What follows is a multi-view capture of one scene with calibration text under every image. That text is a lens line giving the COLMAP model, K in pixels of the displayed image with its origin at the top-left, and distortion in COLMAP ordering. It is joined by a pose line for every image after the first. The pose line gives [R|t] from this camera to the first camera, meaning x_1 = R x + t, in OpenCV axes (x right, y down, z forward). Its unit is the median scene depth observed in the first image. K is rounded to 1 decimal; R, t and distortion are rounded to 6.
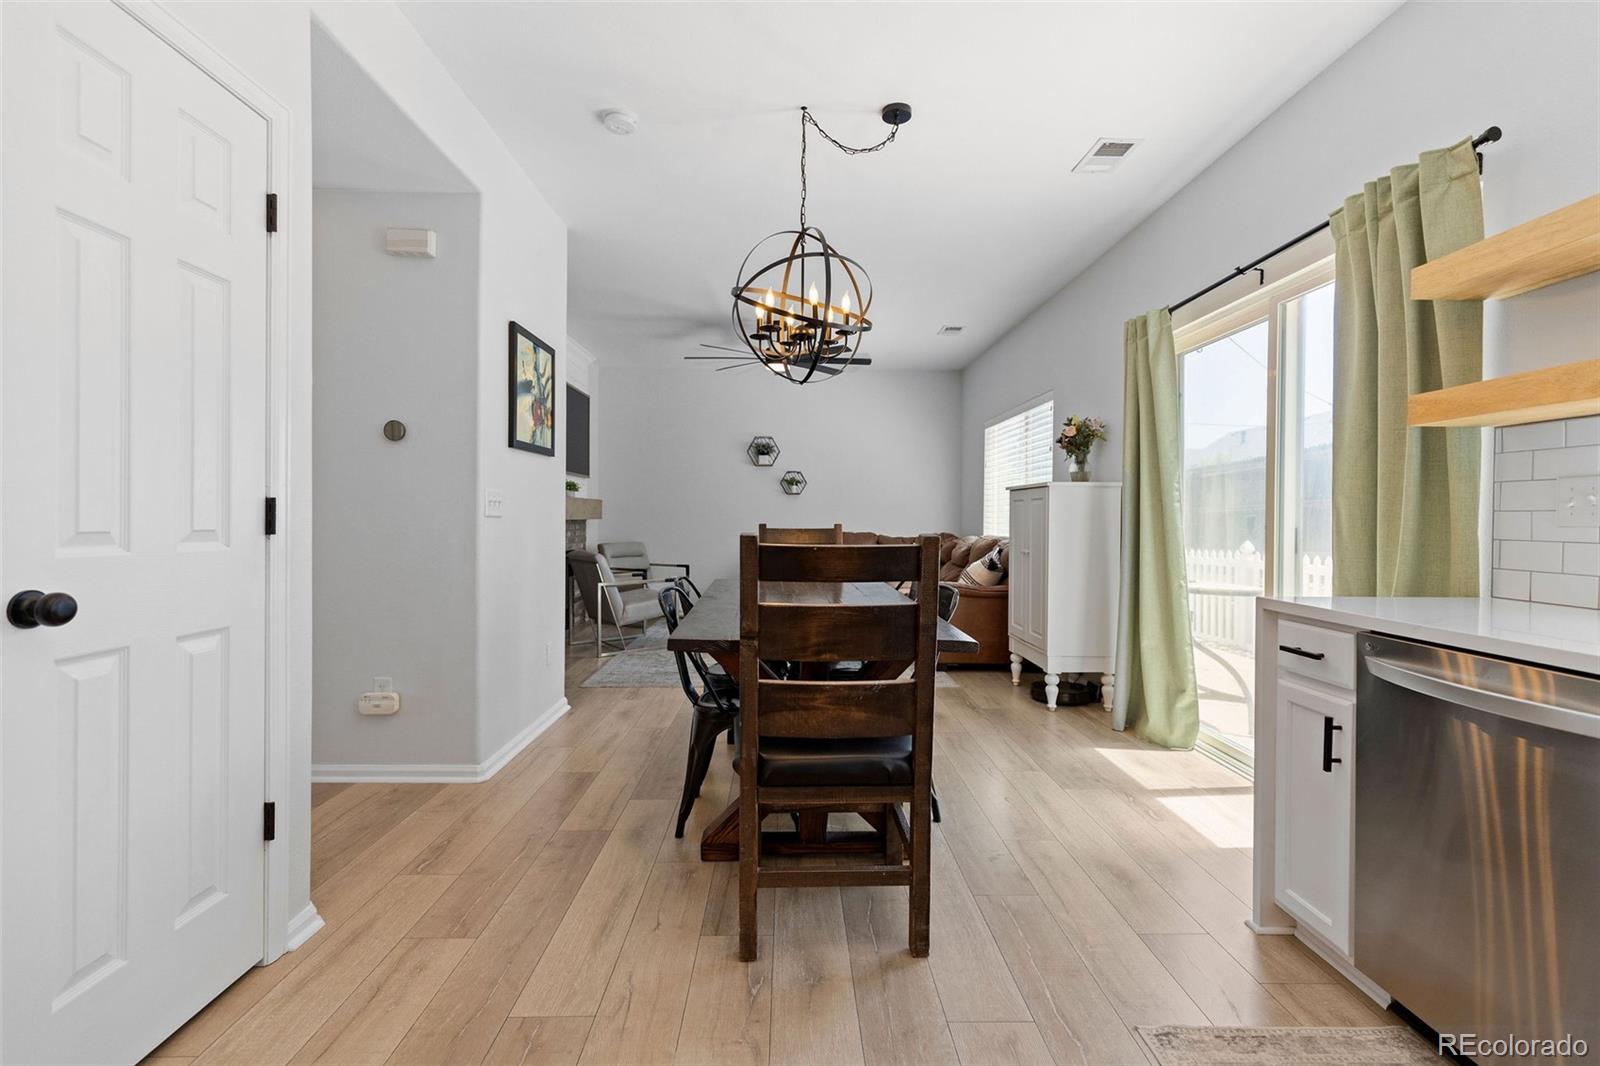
lens RADIAL K [[719.0, 0, 803.5], [0, 719.0, 521.3], [0, 0, 1]] dist [0.010914, -0.000195]
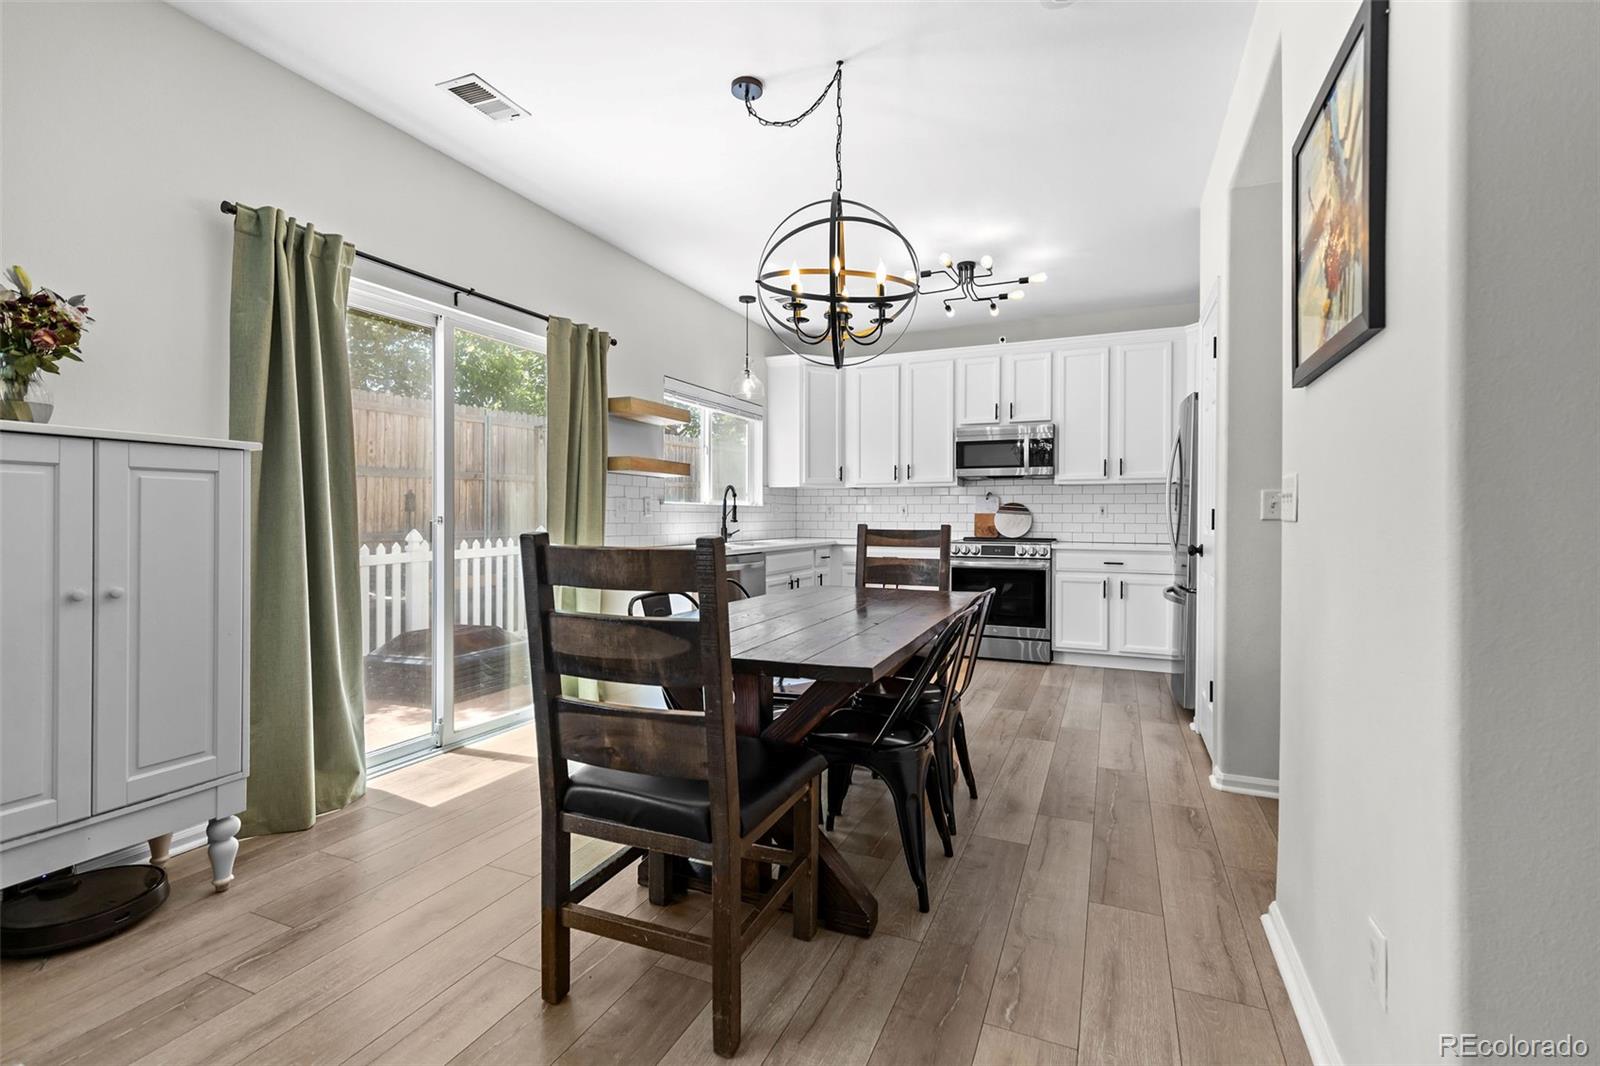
lens RADIAL K [[719.0, 0, 803.5], [0, 719.0, 521.3], [0, 0, 1]] dist [0.010914, -0.000195]
pose [[-0.908898, -0.012918, 0.416819, -0.508321], [-0.007553, 0.999866, 0.014520, -0.016754], [-0.416951, 0.010049, -0.908874, 2.743938]]
